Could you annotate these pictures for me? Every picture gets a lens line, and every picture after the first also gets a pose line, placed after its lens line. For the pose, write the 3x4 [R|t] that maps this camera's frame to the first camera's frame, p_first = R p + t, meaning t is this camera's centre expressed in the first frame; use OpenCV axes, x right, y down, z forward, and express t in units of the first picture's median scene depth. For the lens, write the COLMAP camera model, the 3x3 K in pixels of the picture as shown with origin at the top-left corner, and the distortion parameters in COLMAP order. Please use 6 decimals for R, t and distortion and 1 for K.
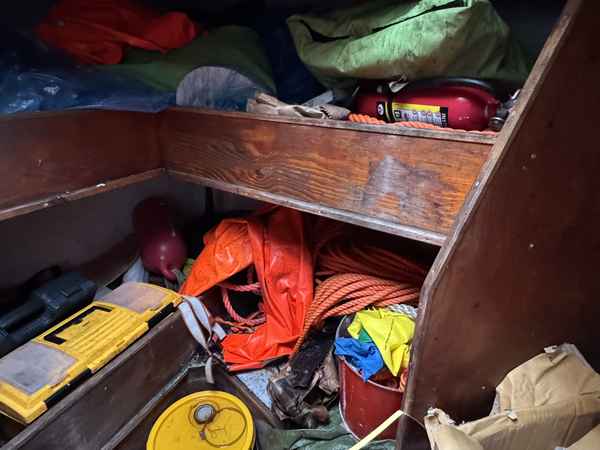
lens RADIAL K [[351.1, 0, 300.0], [0, 351.1, 225.0], [0, 0, 1]] dist [0.000543, -0.000345]
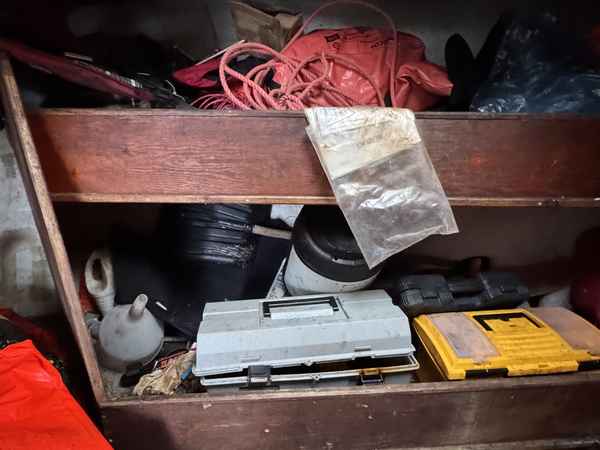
lens RADIAL K [[351.1, 0, 300.0], [0, 351.1, 225.0], [0, 0, 1]] dist [0.000543, -0.000345]
pose [[0.485212, 0.319510, -0.813930, -0.197470], [-0.342555, 0.925901, 0.159256, 0.070412], [0.804503, 0.201543, 0.558708, -0.105771]]
